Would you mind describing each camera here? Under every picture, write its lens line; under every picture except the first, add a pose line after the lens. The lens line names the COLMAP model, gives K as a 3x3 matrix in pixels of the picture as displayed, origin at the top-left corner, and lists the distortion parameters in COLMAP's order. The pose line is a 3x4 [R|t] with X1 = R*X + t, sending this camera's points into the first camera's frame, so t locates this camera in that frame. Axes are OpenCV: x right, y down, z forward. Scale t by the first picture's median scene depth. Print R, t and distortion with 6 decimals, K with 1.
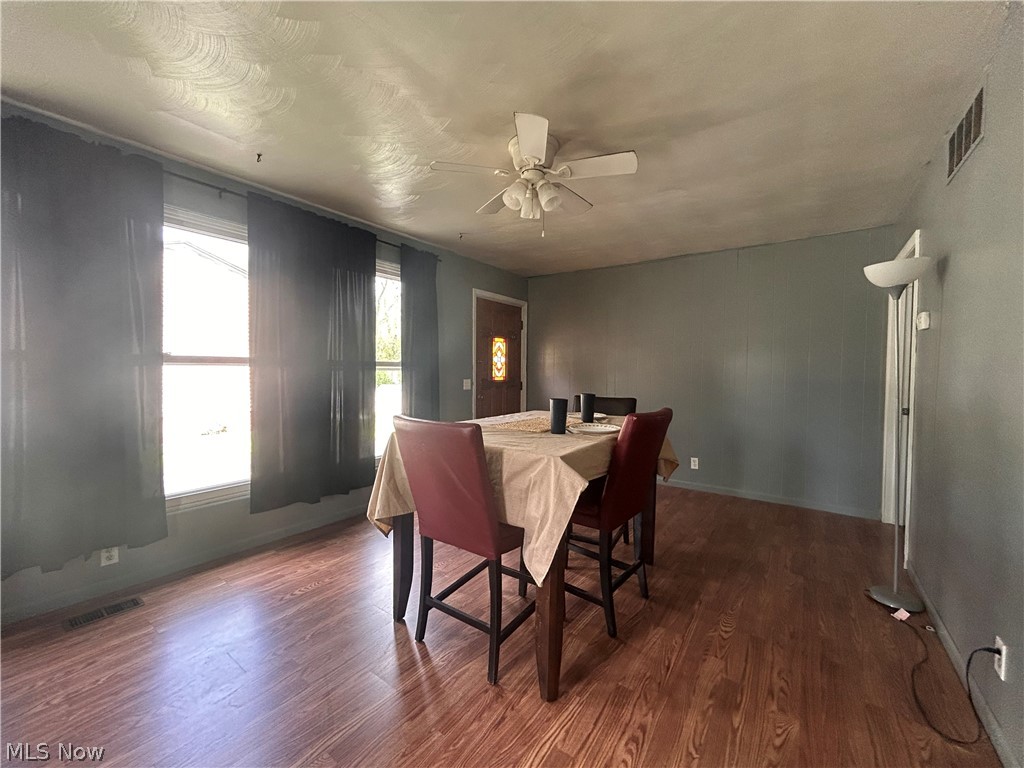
lens RADIAL K [[410.9, 0, 513.5], [0, 410.9, 383.0], [0, 0, 1]] dist [-0.002509, -0.000301]
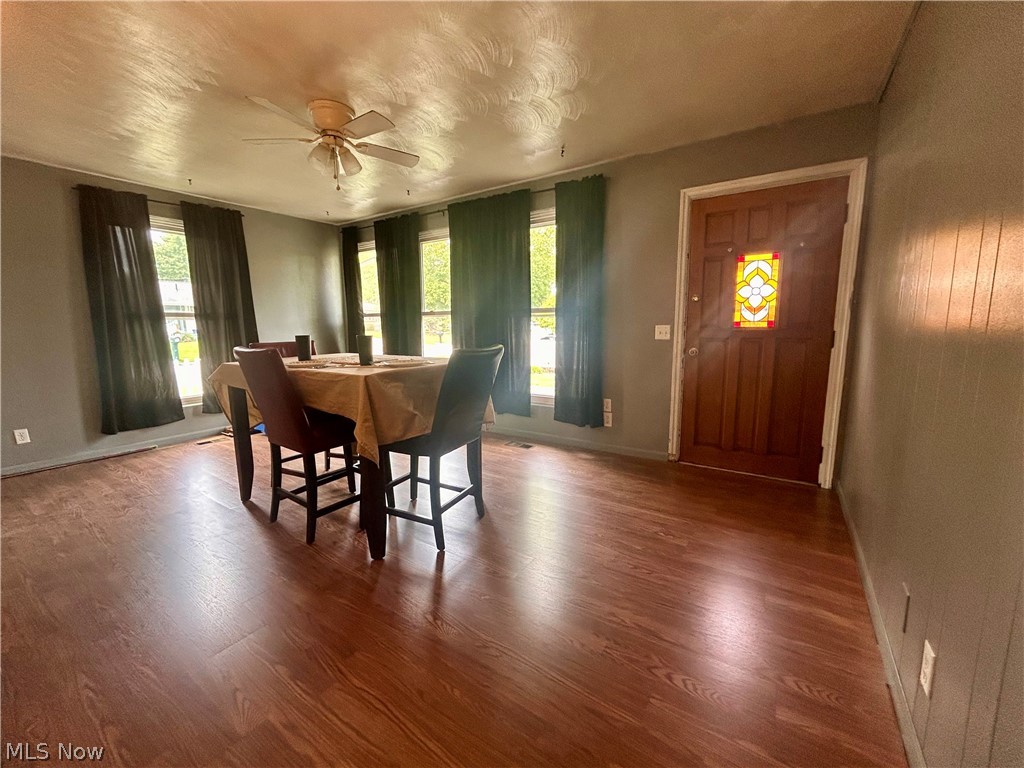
lens RADIAL K [[410.9, 0, 514.4], [0, 410.9, 384.4], [0, 0, 1]] dist [-0.002509, -0.000301]
pose [[0.022633, 0.159224, -0.986983, 0.618408], [-0.009422, 0.987226, 0.159047, -0.018278], [0.999699, 0.005699, 0.023844, 0.711927]]
